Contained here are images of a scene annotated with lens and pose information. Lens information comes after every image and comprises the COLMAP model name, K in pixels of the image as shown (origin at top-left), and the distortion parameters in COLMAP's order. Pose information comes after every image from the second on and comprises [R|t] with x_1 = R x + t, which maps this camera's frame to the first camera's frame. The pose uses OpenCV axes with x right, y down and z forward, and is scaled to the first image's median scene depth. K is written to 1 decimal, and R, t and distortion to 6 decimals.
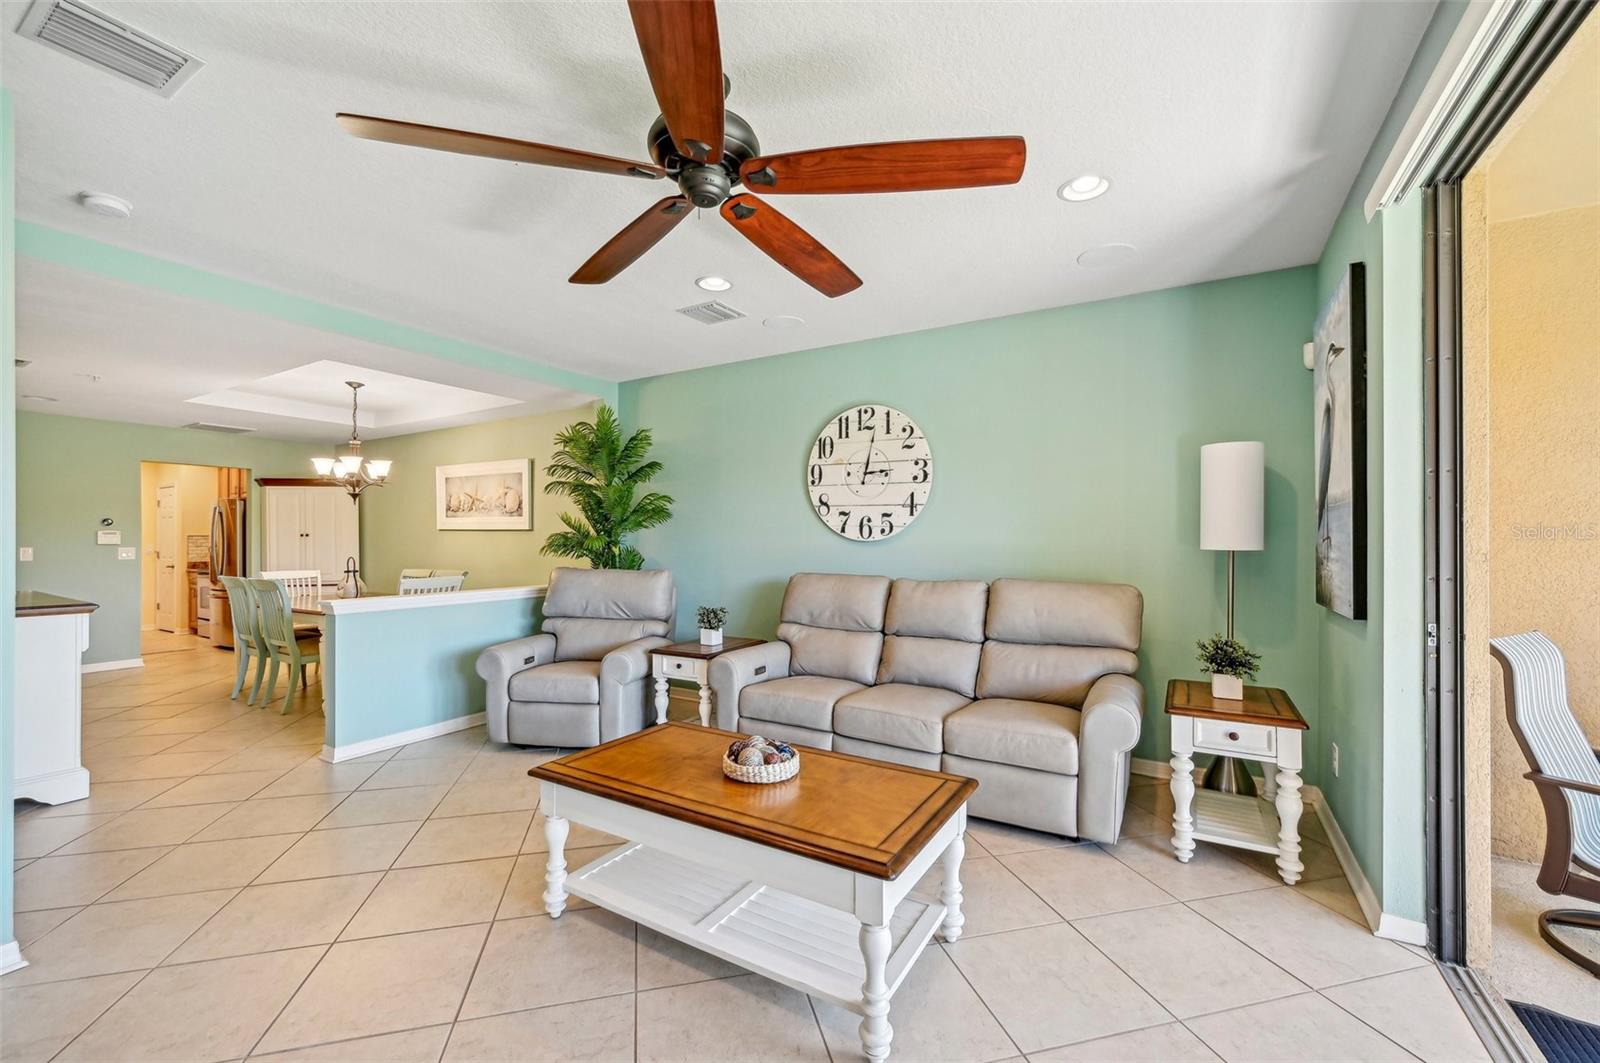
lens RADIAL K [[648.2, 0, 800.5], [0, 648.2, 541.6], [0, 0, 1]] dist [-0.000523, 0.000059]
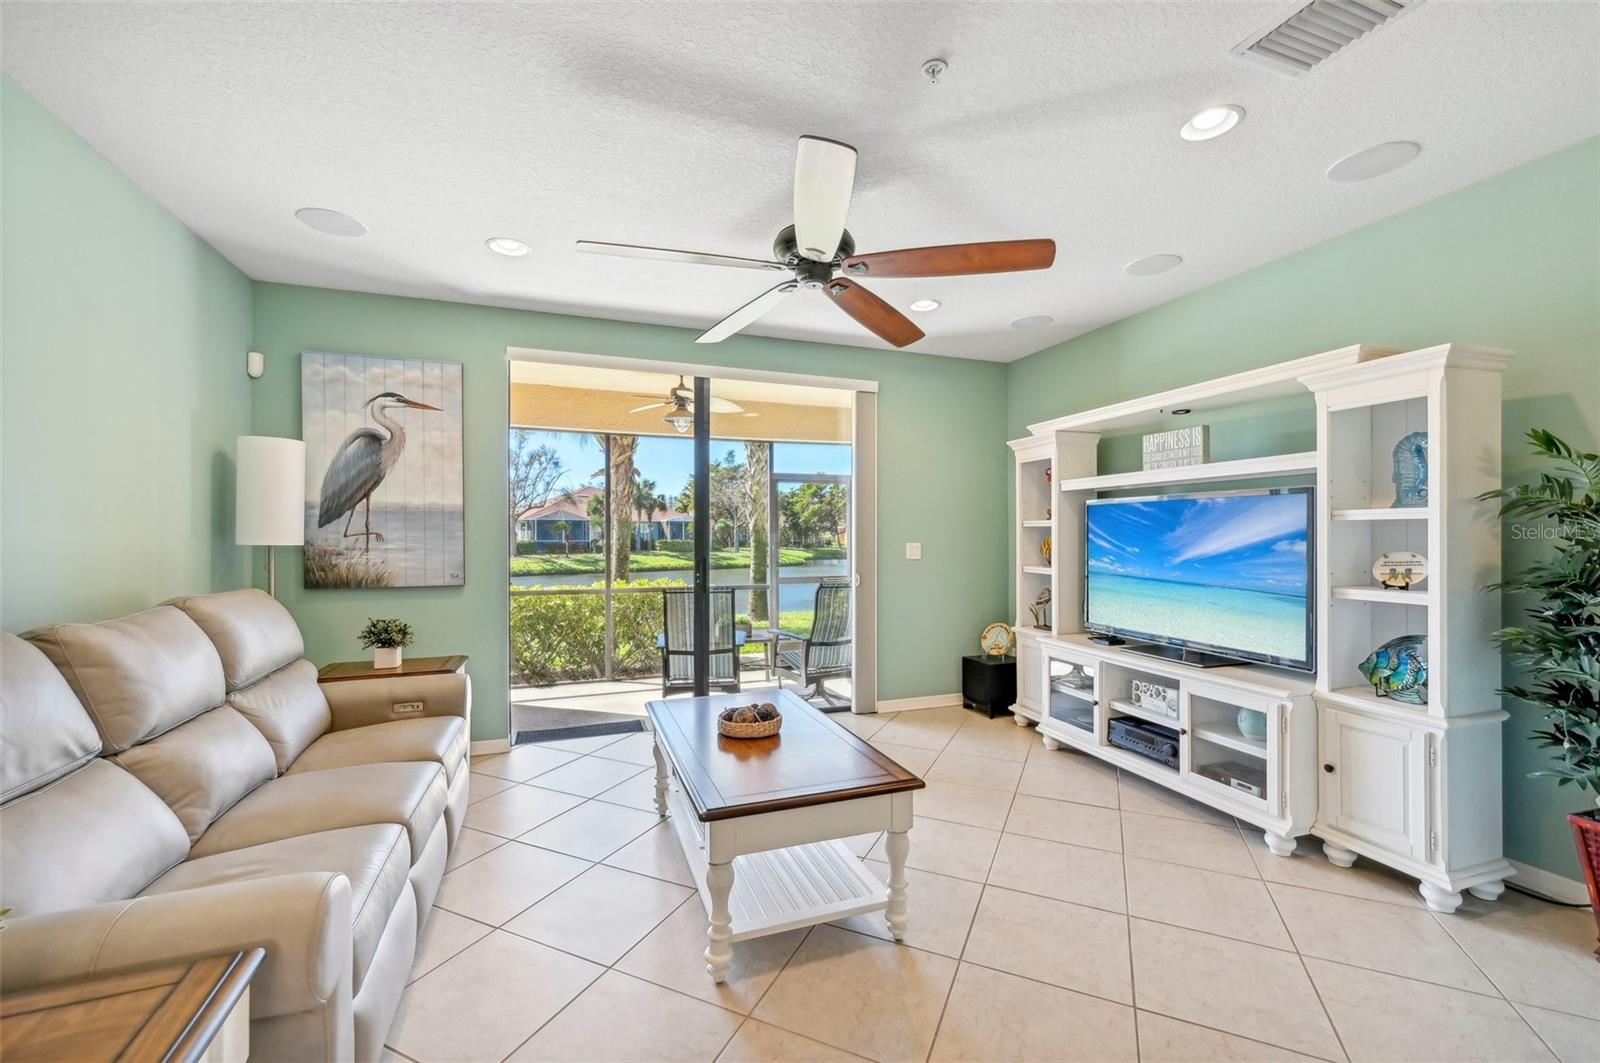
lens RADIAL K [[648.2, 0, 803.4], [0, 648.2, 540.9], [0, 0, 1]] dist [-0.000523, 0.000059]
pose [[-0.782044, -0.004529, 0.623207, -0.415396], [0.000620, 0.999967, 0.008046, -0.001252], [-0.623223, 0.006679, -0.782016, 0.882449]]
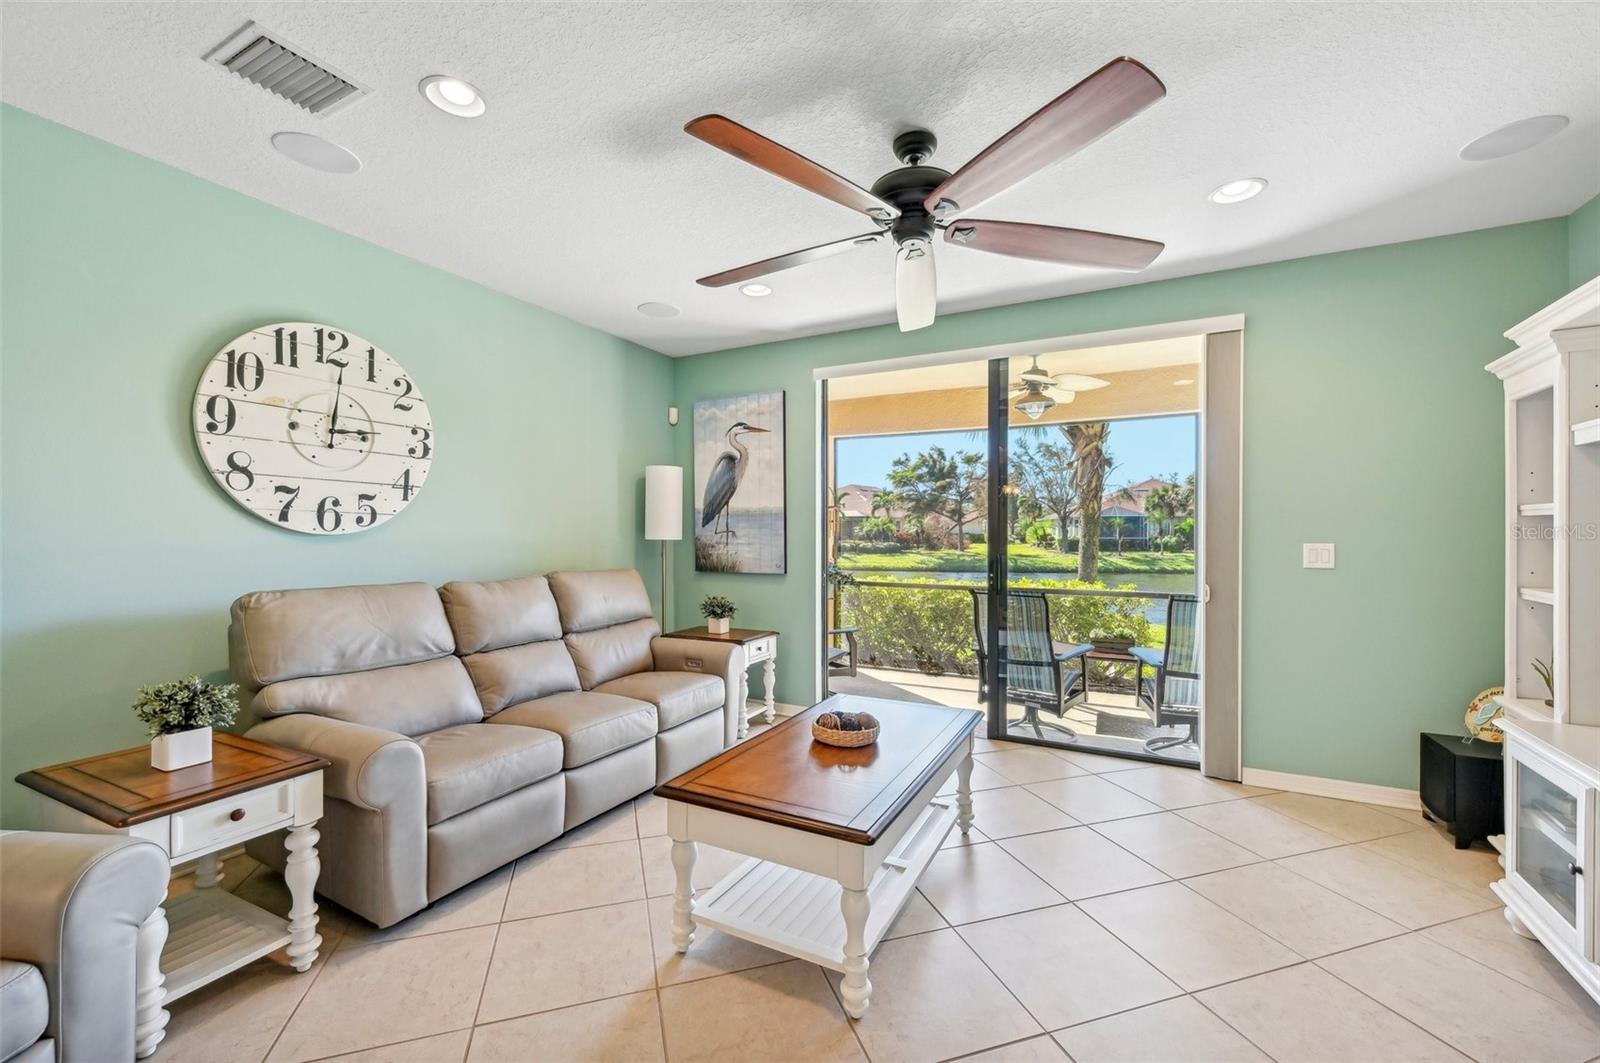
lens RADIAL K [[648.2, 0, 805.3], [0, 648.2, 540.5], [0, 0, 1]] dist [-0.000523, 0.000059]
pose [[-0.064848, -0.011007, 0.997834, -0.558507], [0.001695, 0.999937, 0.011141, -0.001142], [-0.997894, 0.002414, -0.064825, 0.540408]]
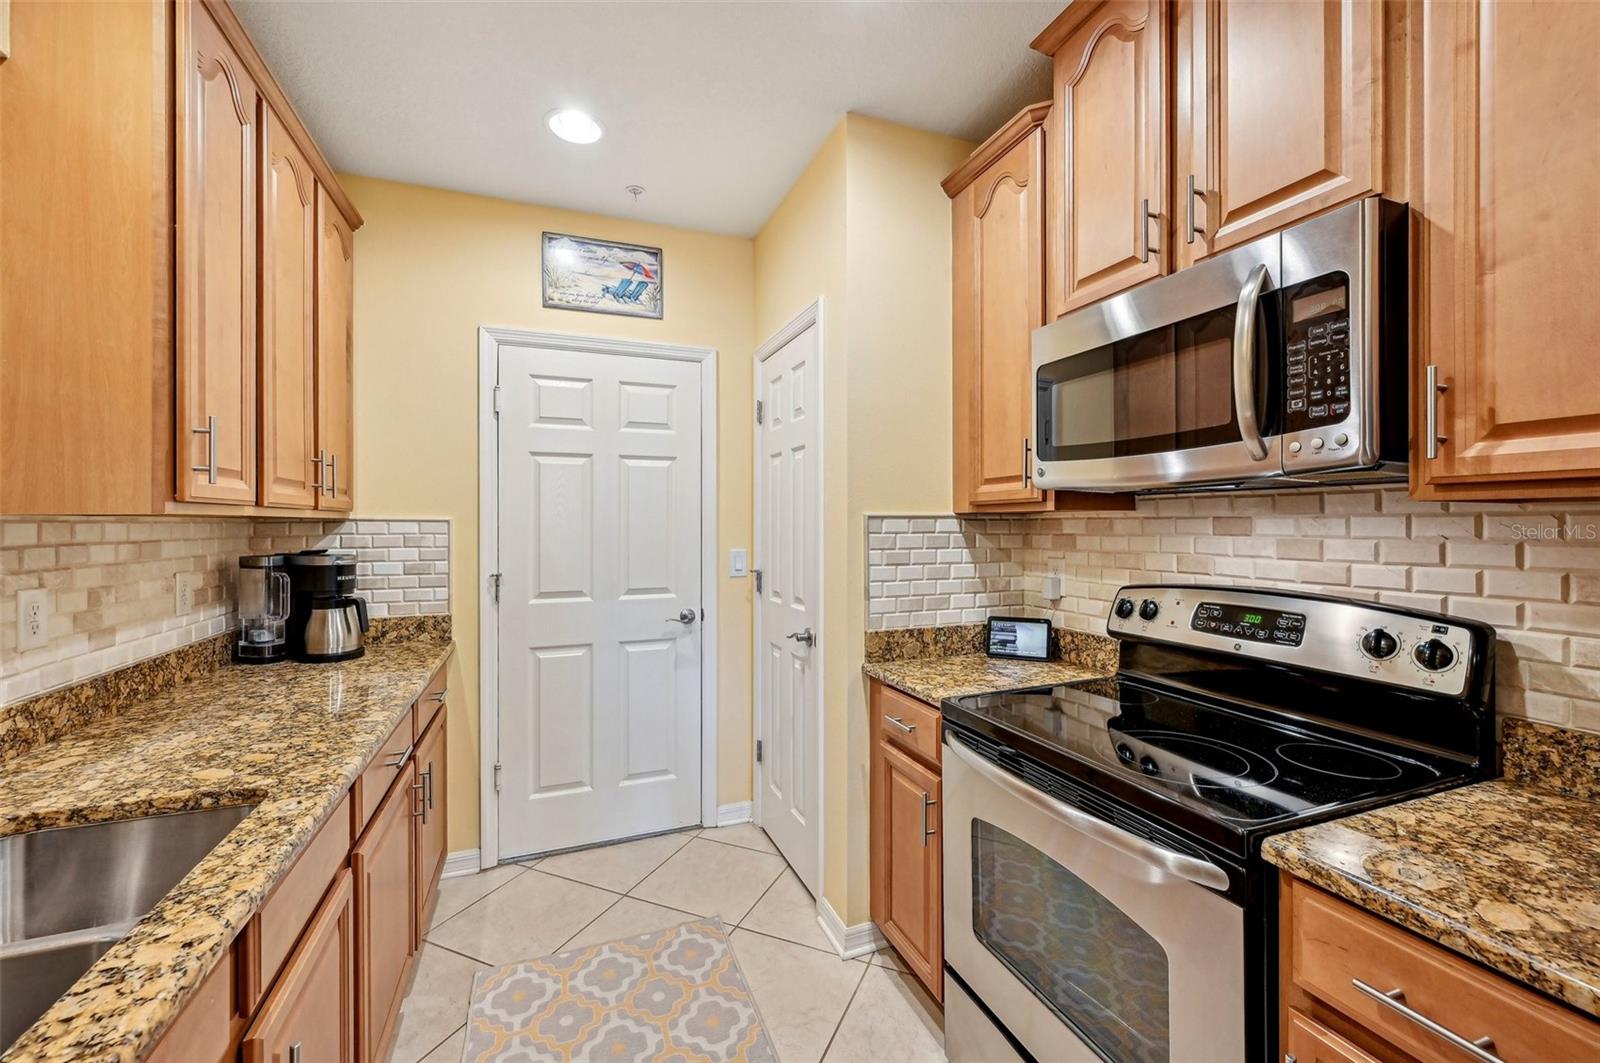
lens RADIAL K [[648.2, 0, 797.1], [0, 648.2, 520.2], [0, 0, 1]] dist [-0.000523, 0.000059]
pose [[0.790176, -0.005040, -0.612859, -1.662439], [0.003291, 0.999987, -0.003981, -0.013877], [0.612871, 0.001129, 0.790182, 1.619463]]
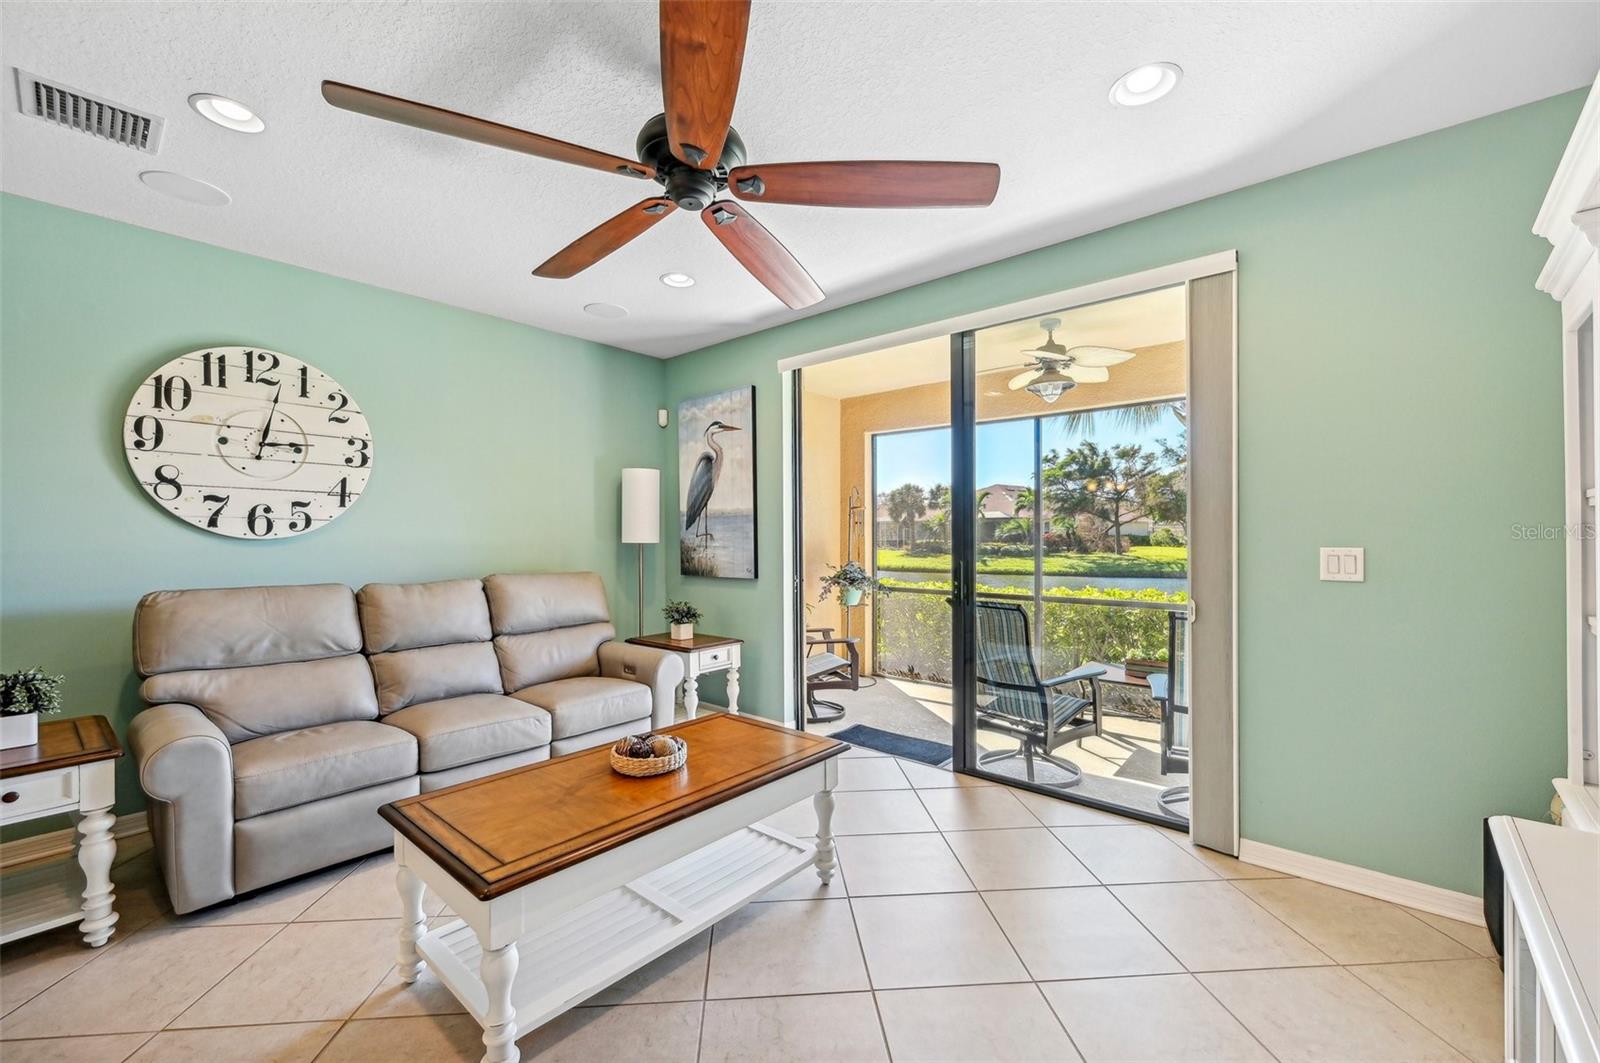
lens RADIAL K [[648.2, 0, 803.1], [0, 648.2, 539.4], [0, 0, 1]] dist [-0.000523, 0.000059]
pose [[0.169114, -0.005524, 0.985581, -0.481038], [0.005477, 0.999974, 0.004665, -0.000395], [-0.985581, 0.004609, 0.169139, 0.278474]]
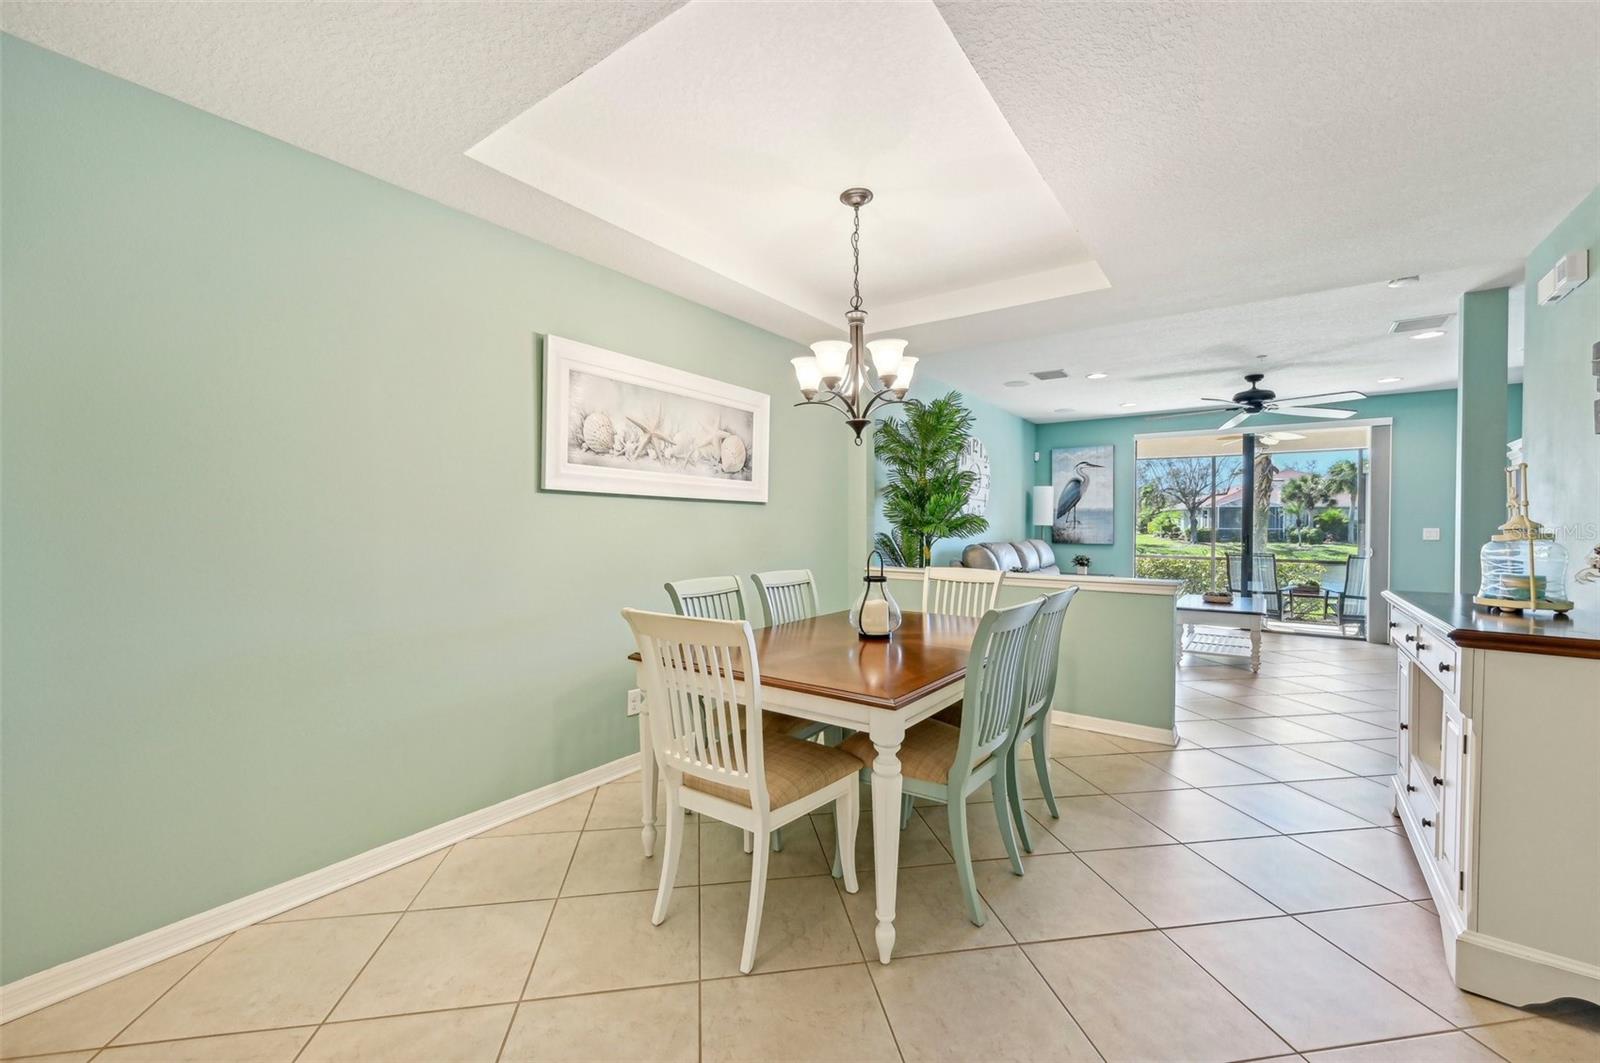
lens RADIAL K [[648.2, 0, 802.1], [0, 648.2, 528.7], [0, 0, 1]] dist [-0.000523, 0.000059]
pose [[0.079306, -0.009193, 0.996808, -1.466644], [-0.003034, 0.999951, 0.009463, 0.002647], [-0.996846, -0.003774, 0.079274, 1.242142]]
